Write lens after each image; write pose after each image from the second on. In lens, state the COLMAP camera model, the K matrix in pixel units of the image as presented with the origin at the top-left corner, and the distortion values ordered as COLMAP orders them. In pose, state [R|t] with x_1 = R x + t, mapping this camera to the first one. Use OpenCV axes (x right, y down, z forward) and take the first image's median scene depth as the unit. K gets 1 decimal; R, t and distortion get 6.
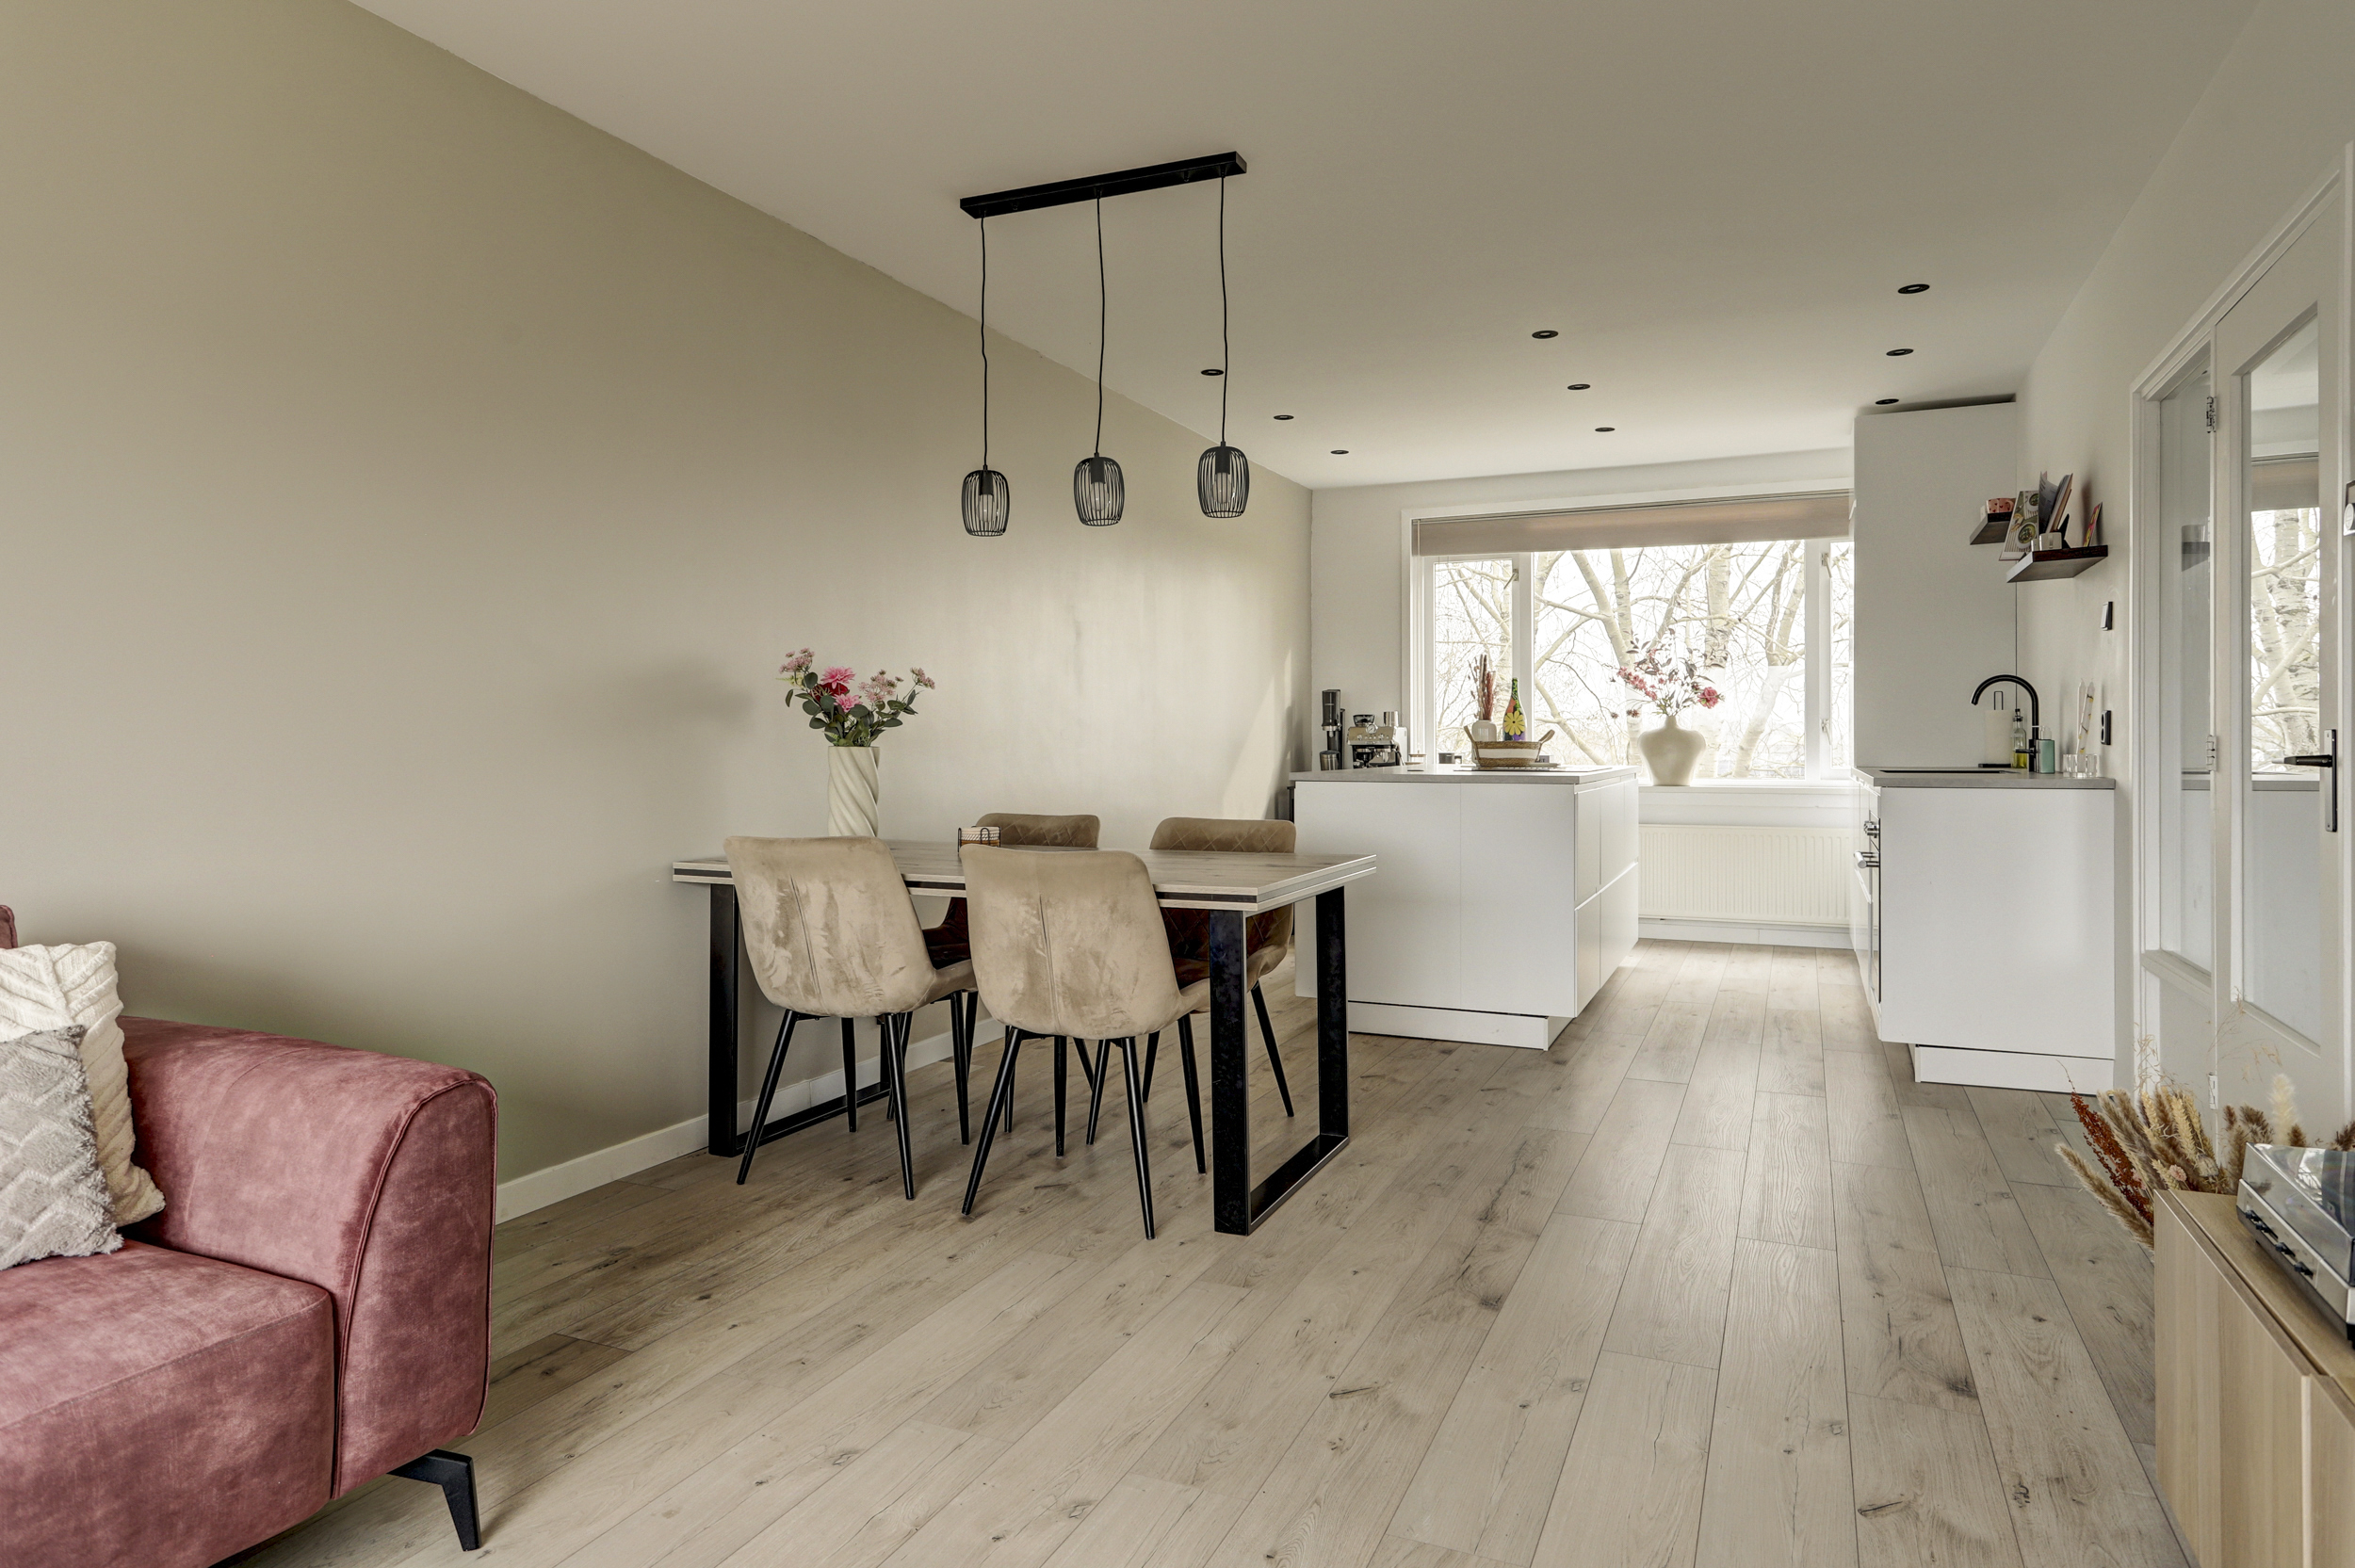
lens RADIAL K [[1384.6, 0, 1178.1], [0, 1384.6, 744.6], [0, 0, 1]] dist [0.008367, 0.004881]
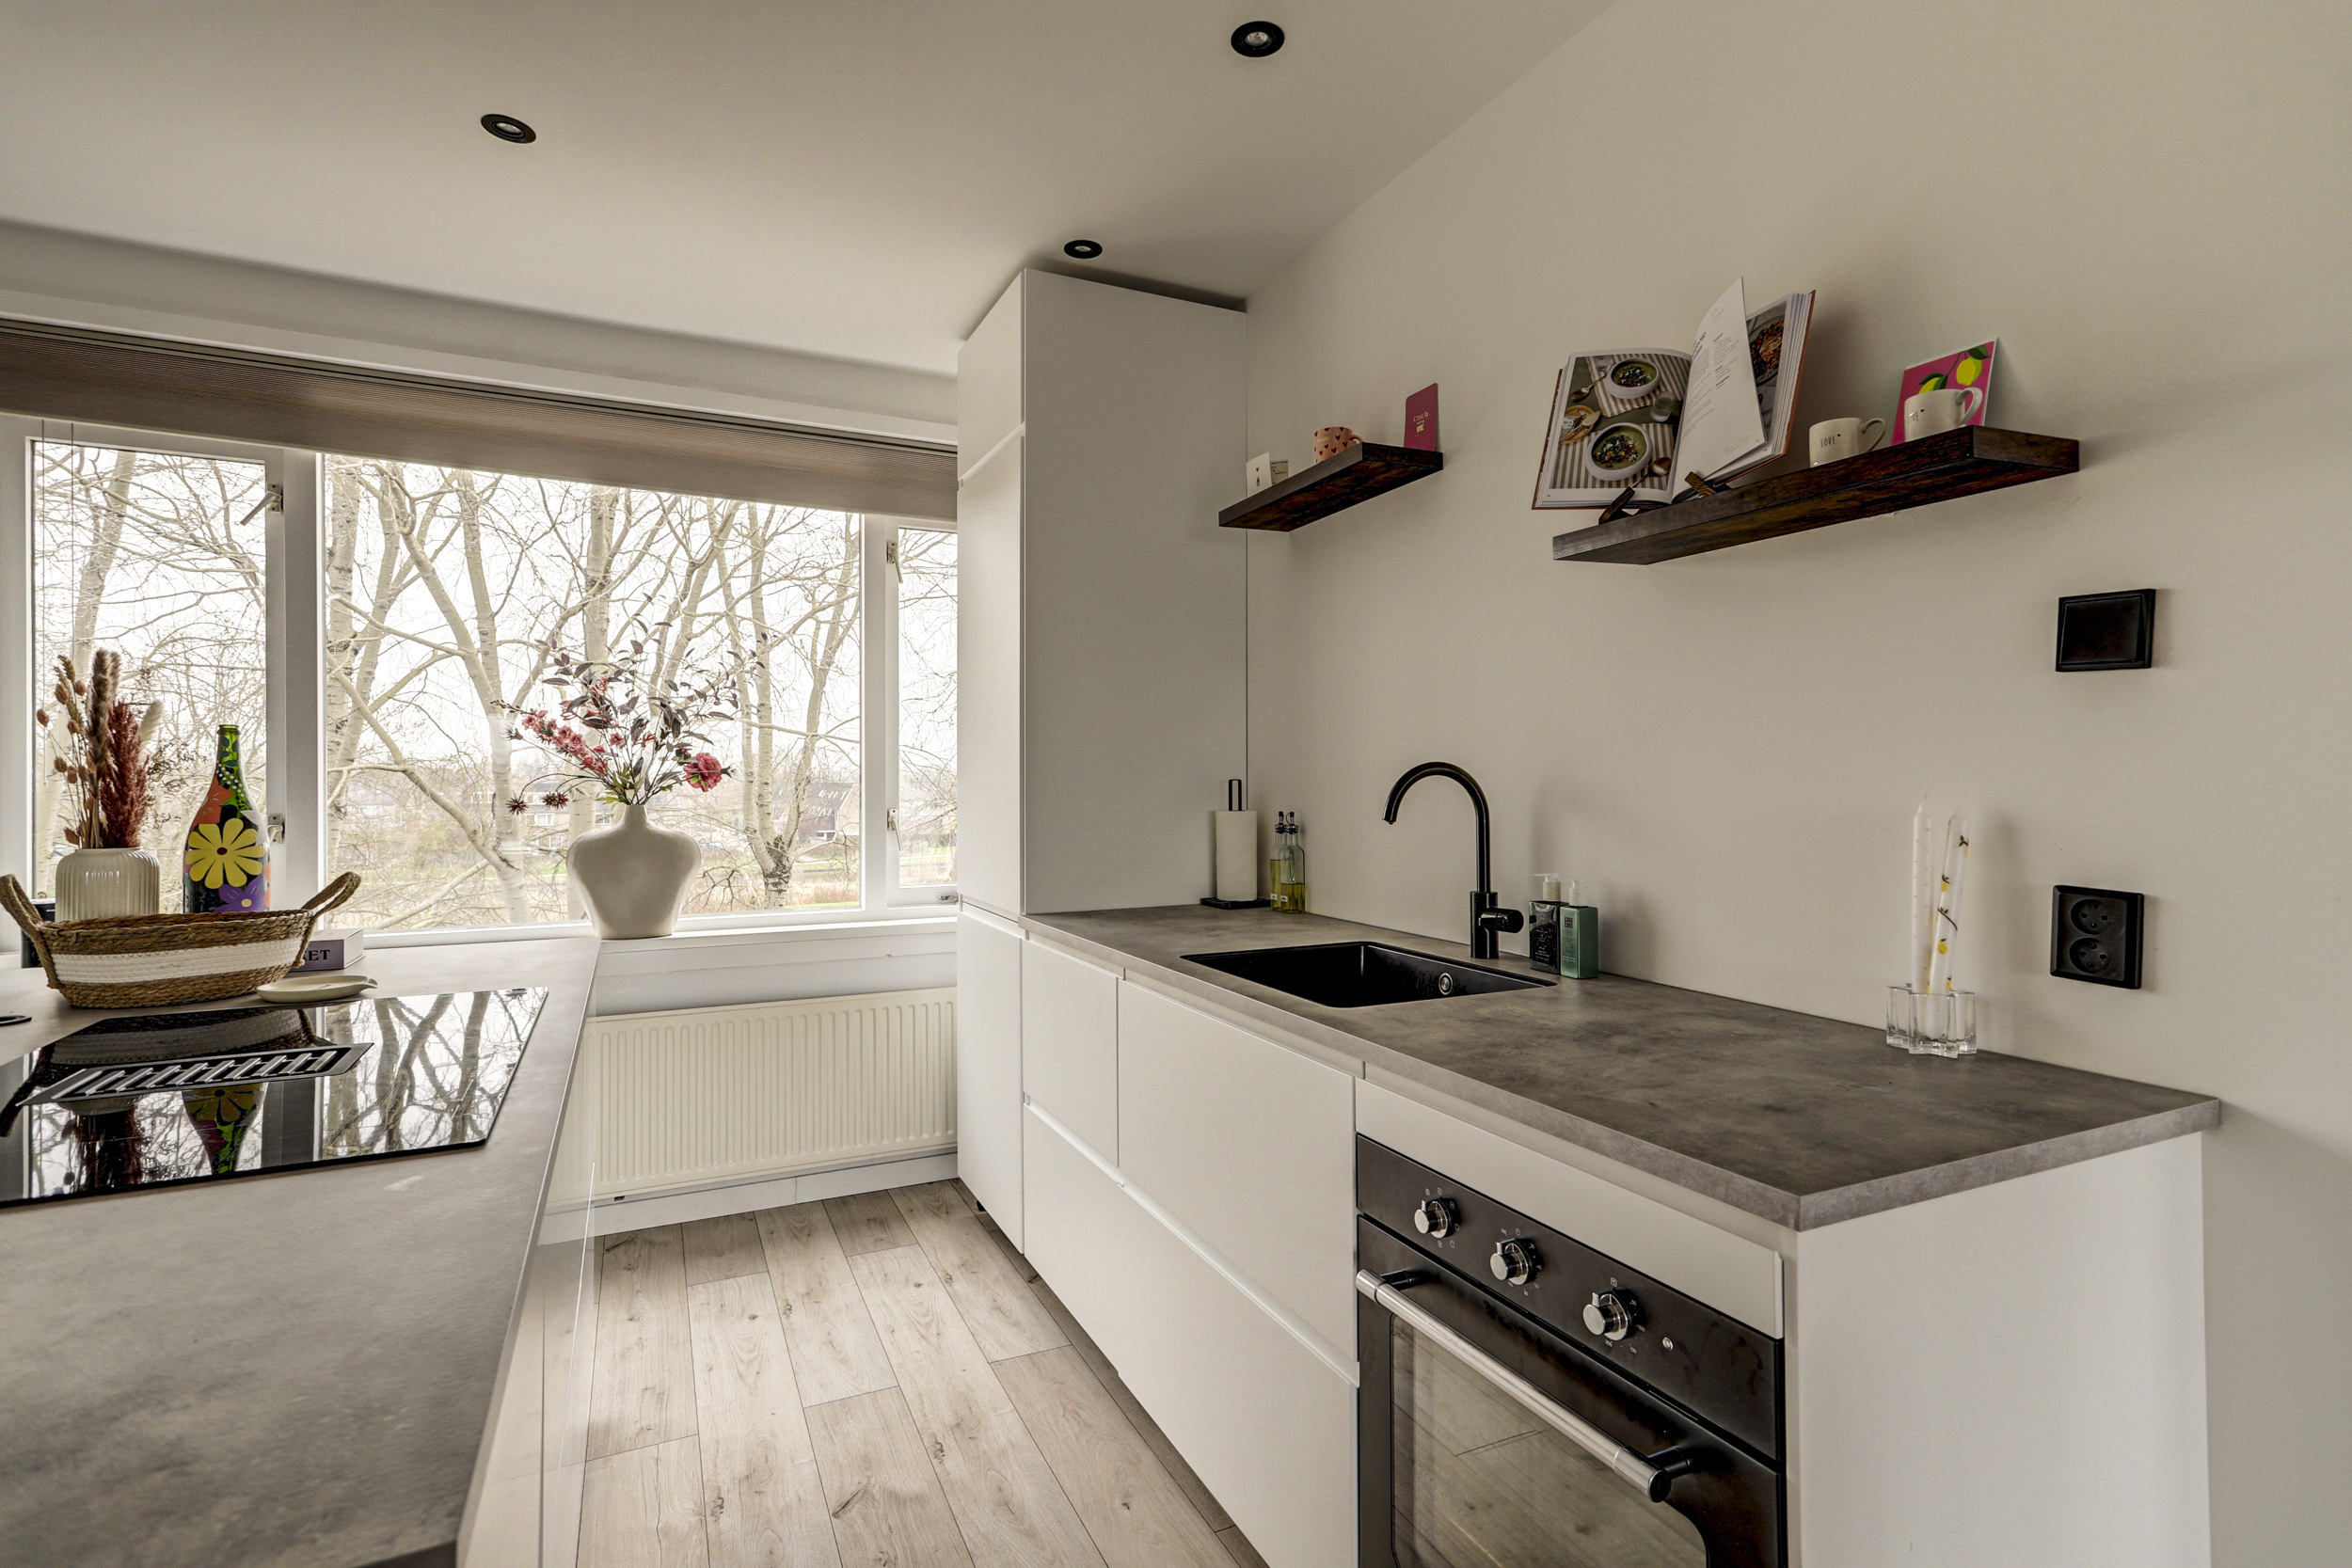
lens RADIAL K [[1118.8, 0, 1163.1], [0, 1118.8, 779.1], [0, 0, 1]] dist [0.012446, 0.002067]
pose [[0.654071, 0.000311, 0.756433, 0.274710], [0.001143, 0.999998, -0.001400, -0.051268], [-0.756432, 0.001780, 0.654070, 0.957103]]
